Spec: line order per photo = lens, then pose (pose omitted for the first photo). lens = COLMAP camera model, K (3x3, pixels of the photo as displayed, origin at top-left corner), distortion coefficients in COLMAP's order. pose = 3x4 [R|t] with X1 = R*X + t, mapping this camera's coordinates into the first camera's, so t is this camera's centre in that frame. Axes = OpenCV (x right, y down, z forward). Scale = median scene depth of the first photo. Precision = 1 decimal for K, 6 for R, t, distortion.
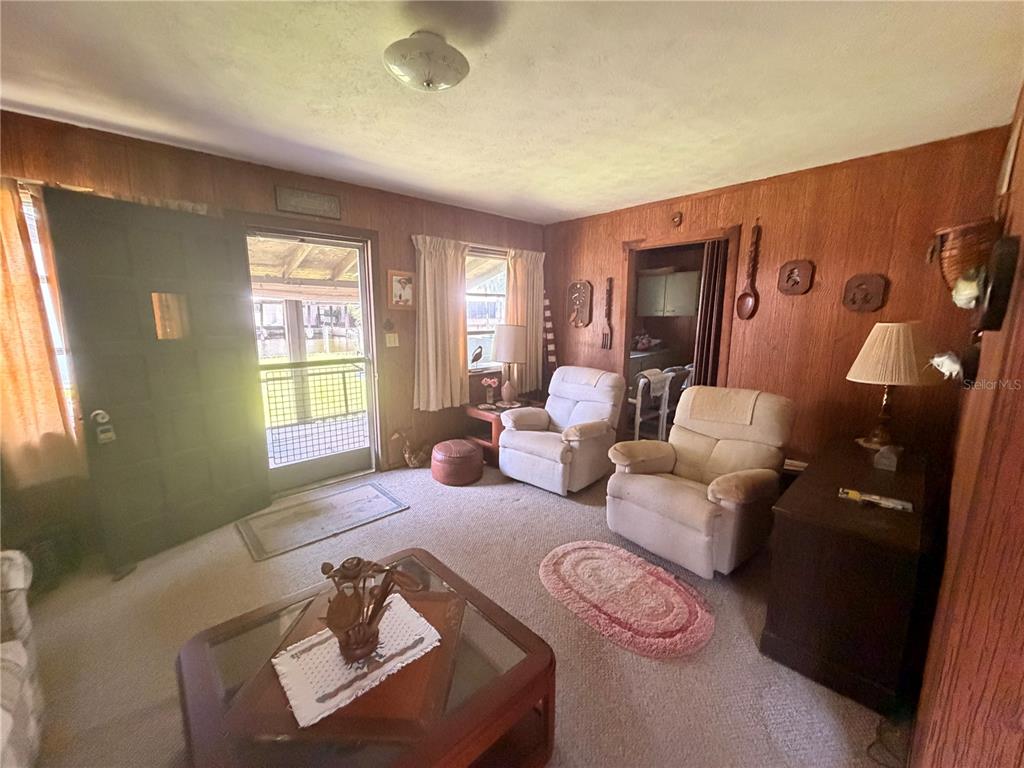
lens RADIAL K [[407.5, 0, 510.0], [0, 407.5, 384.6], [0, 0, 1]] dist [-0.001037, 0.000382]
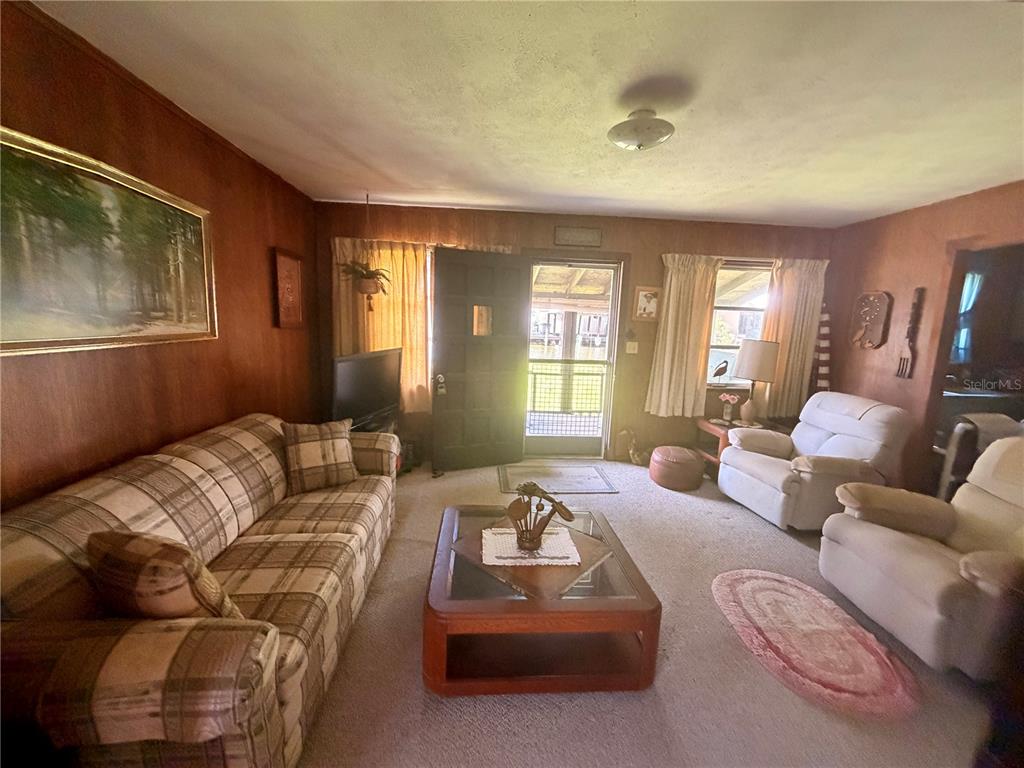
lens RADIAL K [[407.5, 0, 511.7], [0, 407.5, 383.4], [0, 0, 1]] dist [-0.001037, 0.000382]
pose [[0.783806, 0.119156, -0.609467, 0.173771], [-0.138237, 0.990273, 0.015828, 0.020242], [0.605424, 0.071845, 0.792654, -0.107569]]
